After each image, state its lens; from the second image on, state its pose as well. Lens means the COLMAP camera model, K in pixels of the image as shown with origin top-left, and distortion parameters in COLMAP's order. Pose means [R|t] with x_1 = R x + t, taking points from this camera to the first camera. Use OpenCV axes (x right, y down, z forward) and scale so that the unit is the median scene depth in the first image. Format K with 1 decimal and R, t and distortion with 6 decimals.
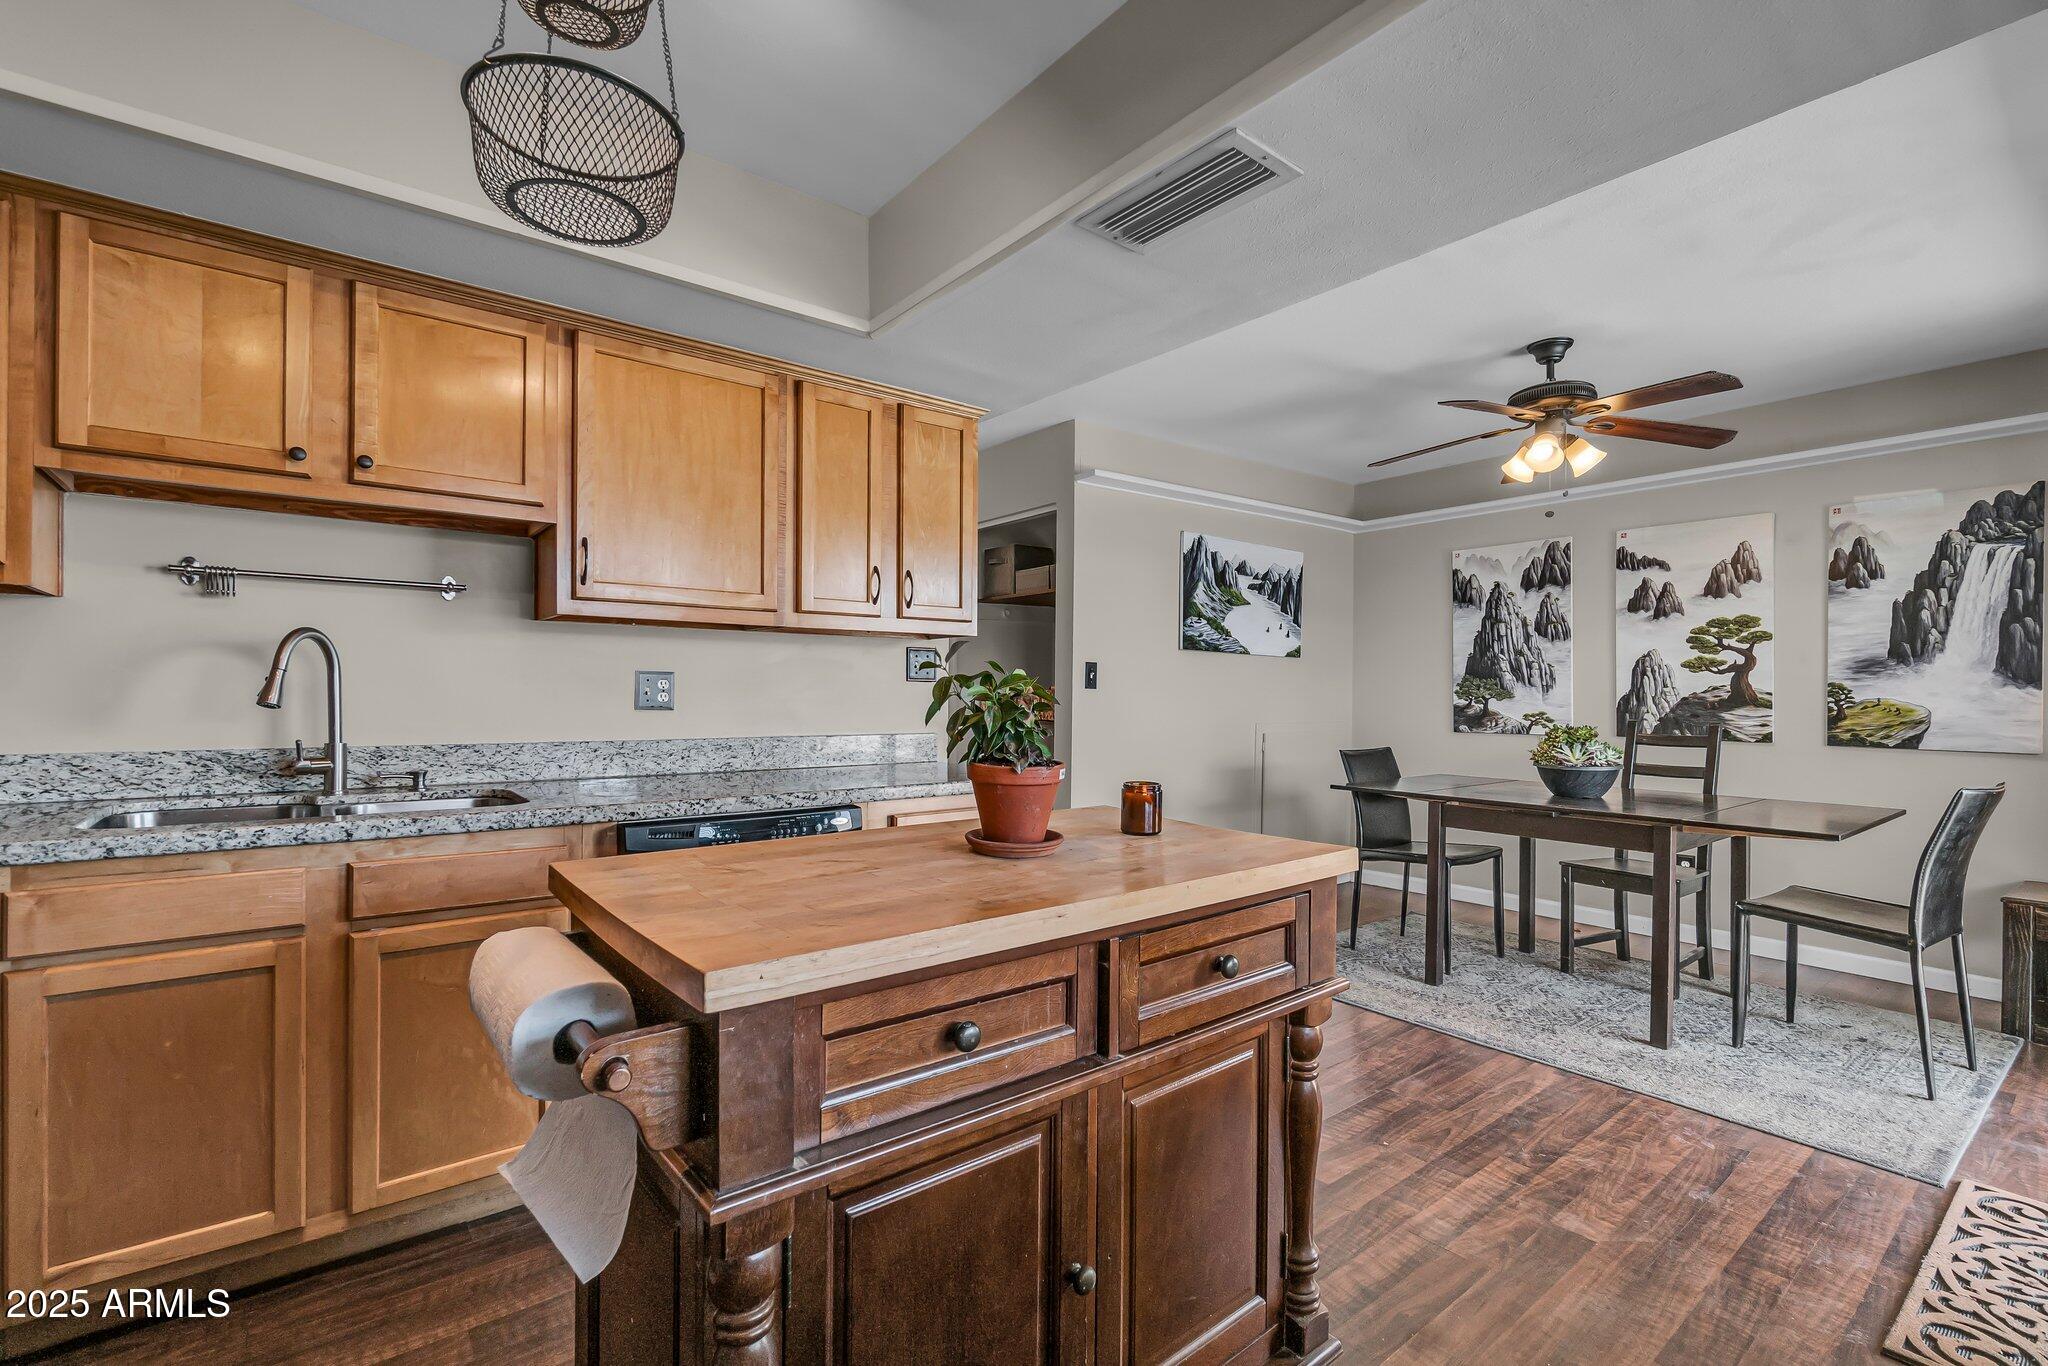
lens RADIAL K [[898.3, 0, 1018.7], [0, 898.3, 697.3], [0, 0, 1]] dist [-0.001953, 0.000910]
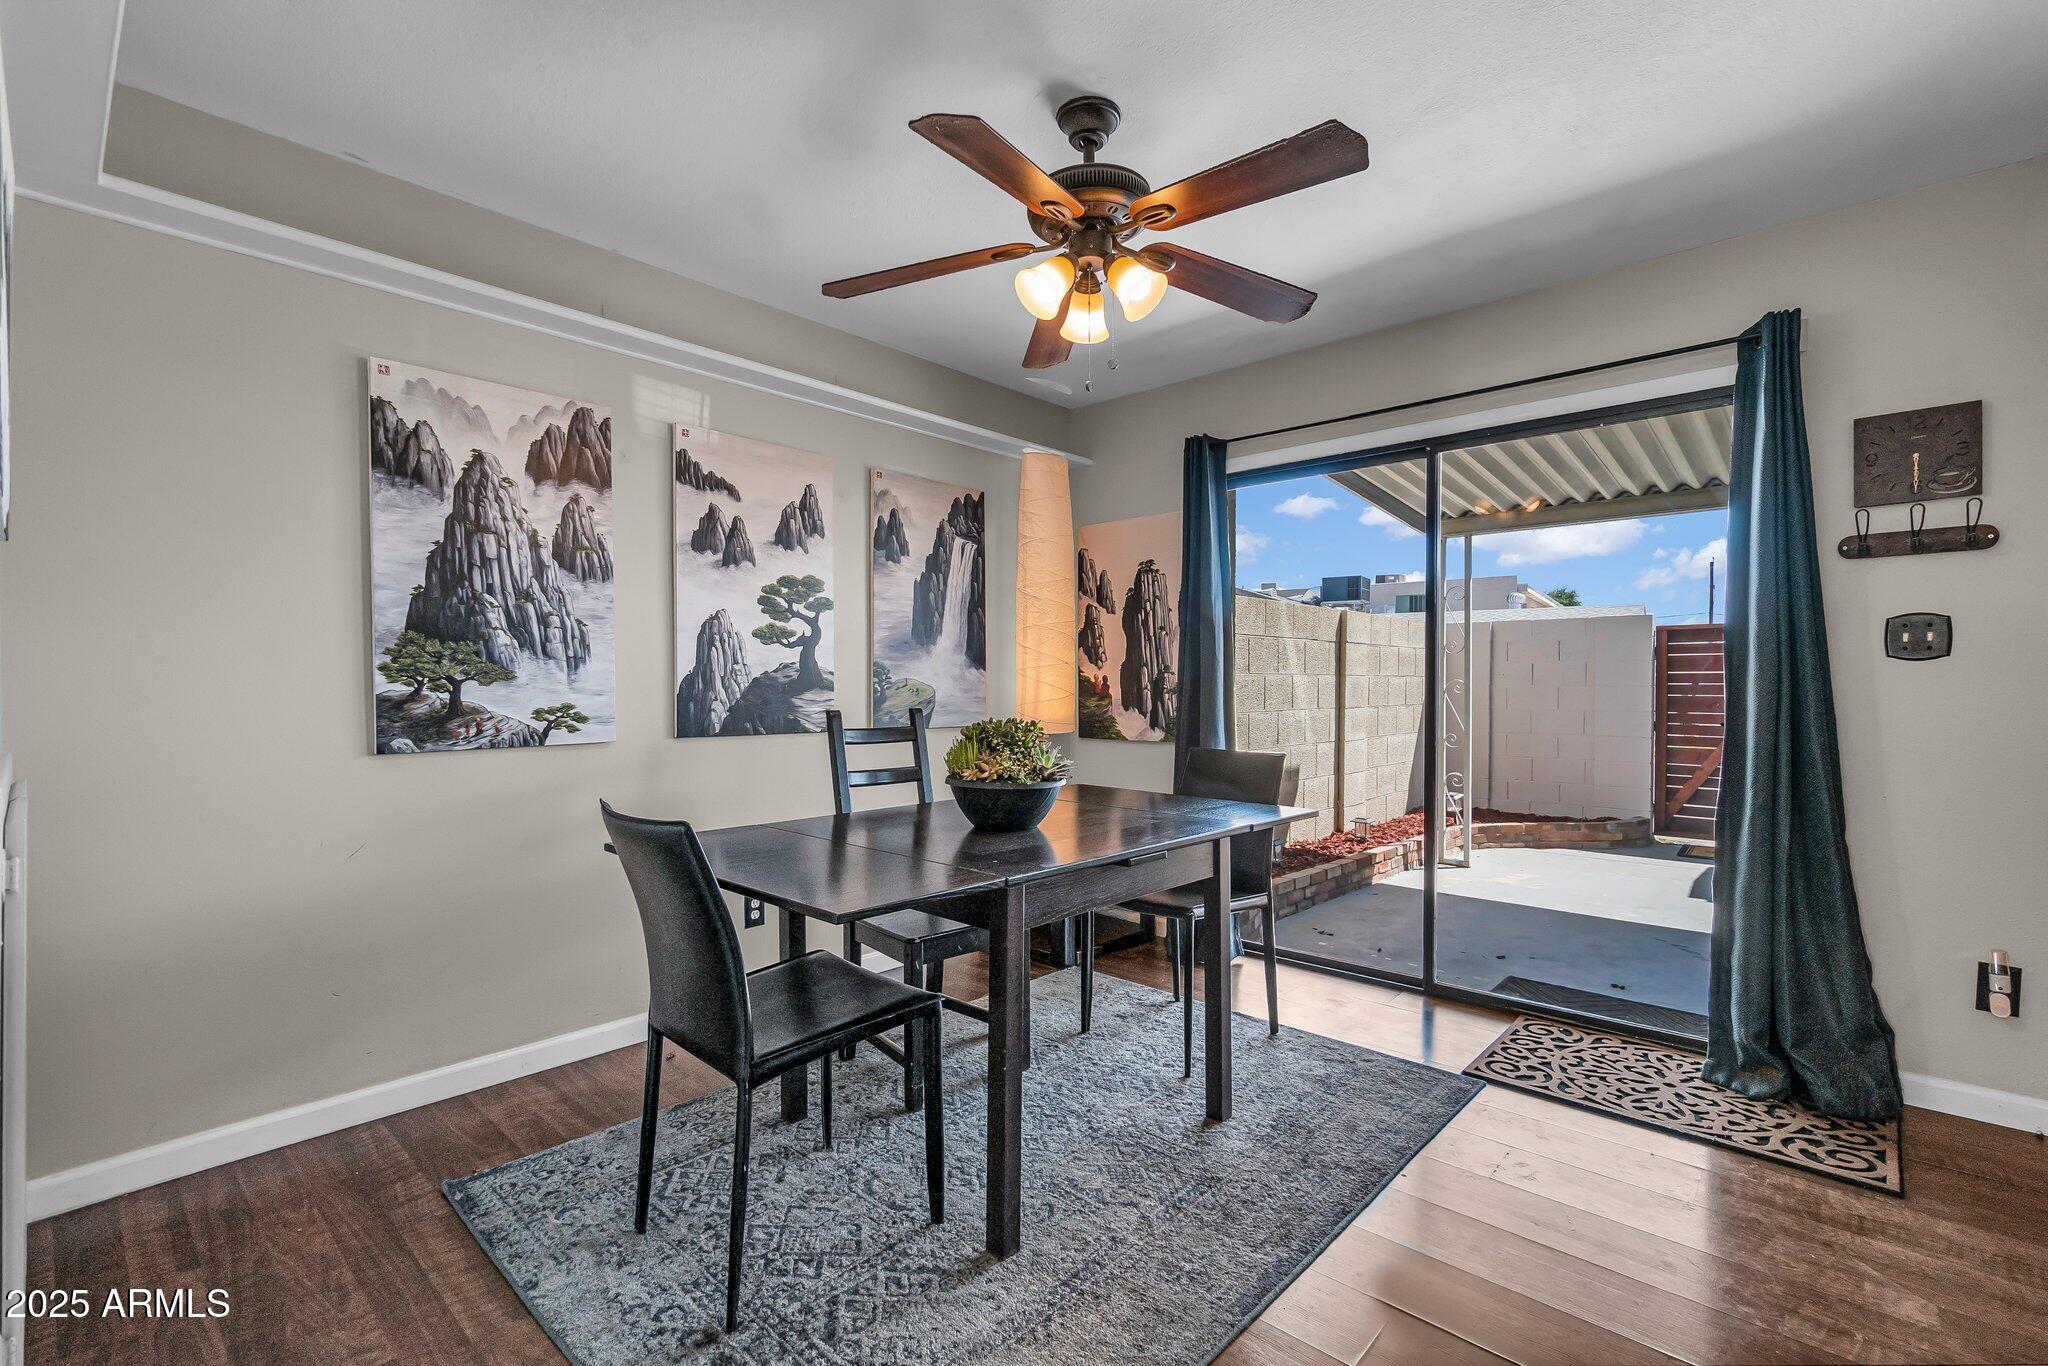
lens RADIAL K [[898.3, 0, 1024.1], [0, 898.3, 697.8], [0, 0, 1]] dist [-0.001953, 0.000910]
pose [[-0.165726, -0.025779, 0.985835, -0.025650], [0.000287, 0.999657, 0.026188, -0.003092], [-0.986172, 0.004623, -0.165662, 1.002157]]
